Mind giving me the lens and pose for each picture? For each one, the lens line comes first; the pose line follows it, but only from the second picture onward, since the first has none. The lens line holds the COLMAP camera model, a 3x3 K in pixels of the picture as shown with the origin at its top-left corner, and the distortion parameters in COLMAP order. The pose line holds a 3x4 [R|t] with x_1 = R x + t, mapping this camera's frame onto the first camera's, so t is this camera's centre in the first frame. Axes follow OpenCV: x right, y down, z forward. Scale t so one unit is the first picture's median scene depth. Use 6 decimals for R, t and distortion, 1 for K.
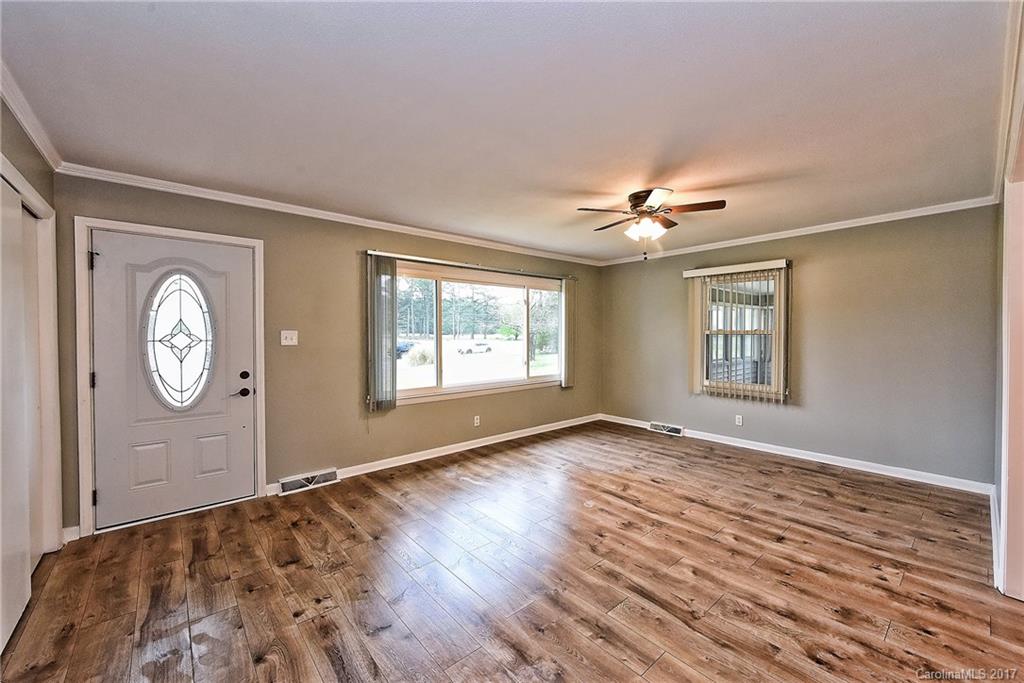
lens RADIAL K [[407.1, 0, 513.6], [0, 407.1, 339.4], [0, 0, 1]] dist [0.008981, -0.002131]
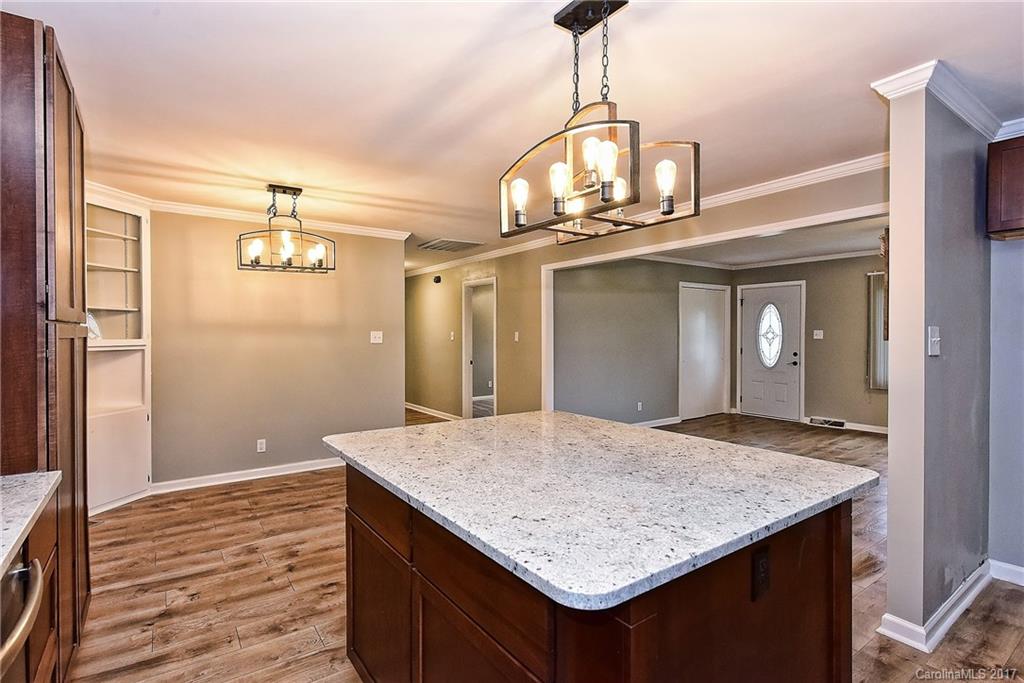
lens RADIAL K [[505.0, 0, 506.8], [0, 505.0, 340.5], [0, 0, 1]] dist [-0.005856, -0.000398]
pose [[-0.101183, 0.015700, -0.994744, 1.902087], [-0.012979, 0.999770, 0.017099, 0.002425], [0.994783, 0.014641, -0.100956, -0.084316]]
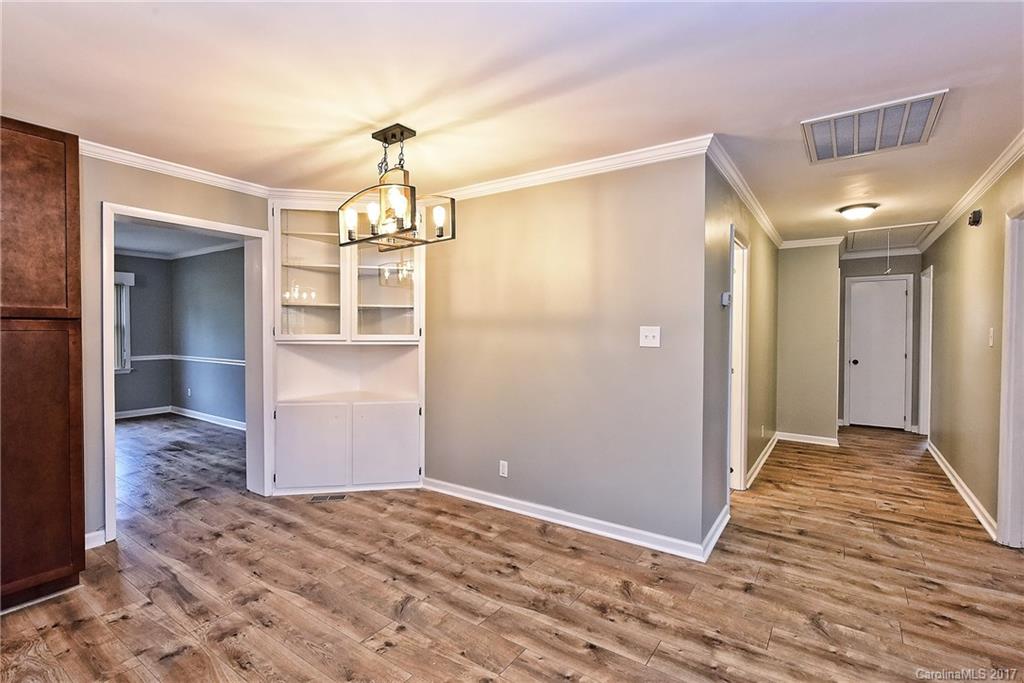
lens RADIAL K [[475.8, 0, 520.9], [0, 475.8, 339.4], [0, 0, 1]] dist [0.001328, -0.000817]
pose [[-0.966557, 0.002510, -0.256440, 0.709952], [-0.005992, 0.999458, 0.032369, 0.002802], [0.256382, 0.032823, -0.966018, 0.151628]]
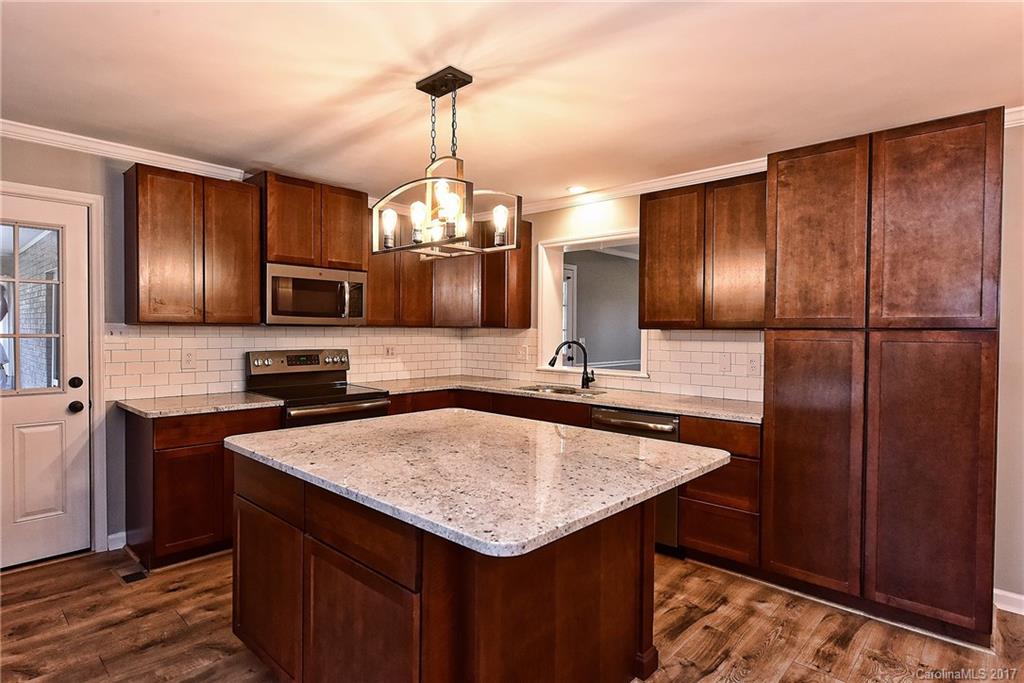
lens RADIAL K [[544.1, 0, 513.9], [0, 544.1, 341.5], [0, 0, 1]] dist [-0.000554, 0.000359]
pose [[-0.113124, -0.019968, 0.993380, 0.550683], [0.005683, 0.999769, 0.020744, -0.003335], [-0.993565, 0.007992, -0.112984, -0.060265]]
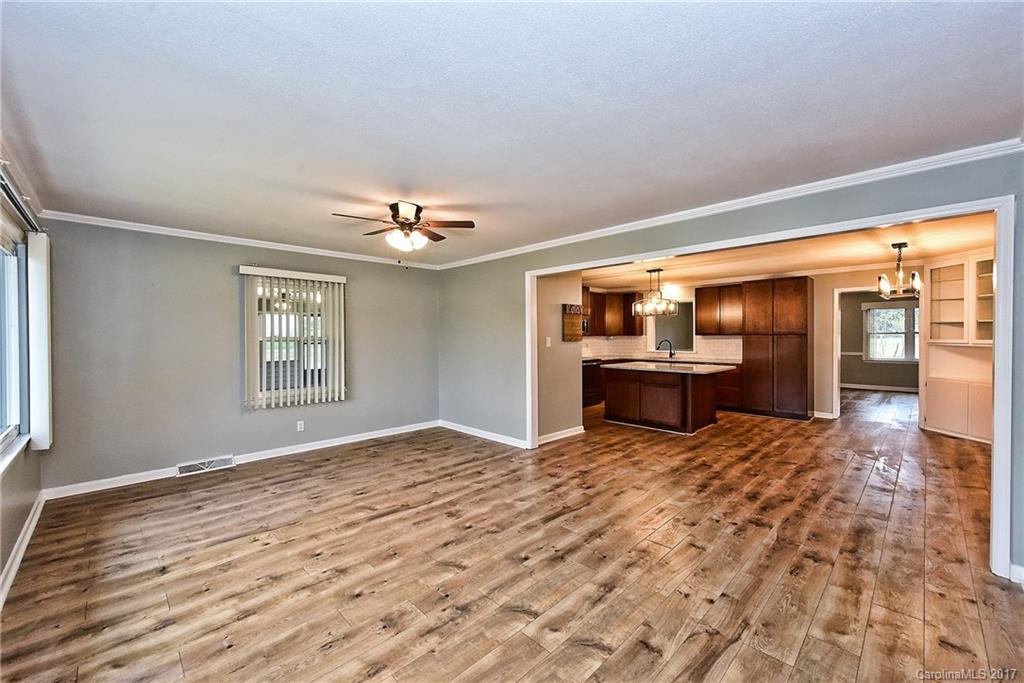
lens RADIAL K [[407.1, 0, 520.0], [0, 407.1, 335.9], [0, 0, 1]] dist [0.008981, -0.002131]
pose [[-0.076207, 0.003549, 0.997086, -0.782370], [0.020397, 0.999790, -0.002000, -0.017684], [-0.996883, 0.020185, -0.076263, 0.842226]]
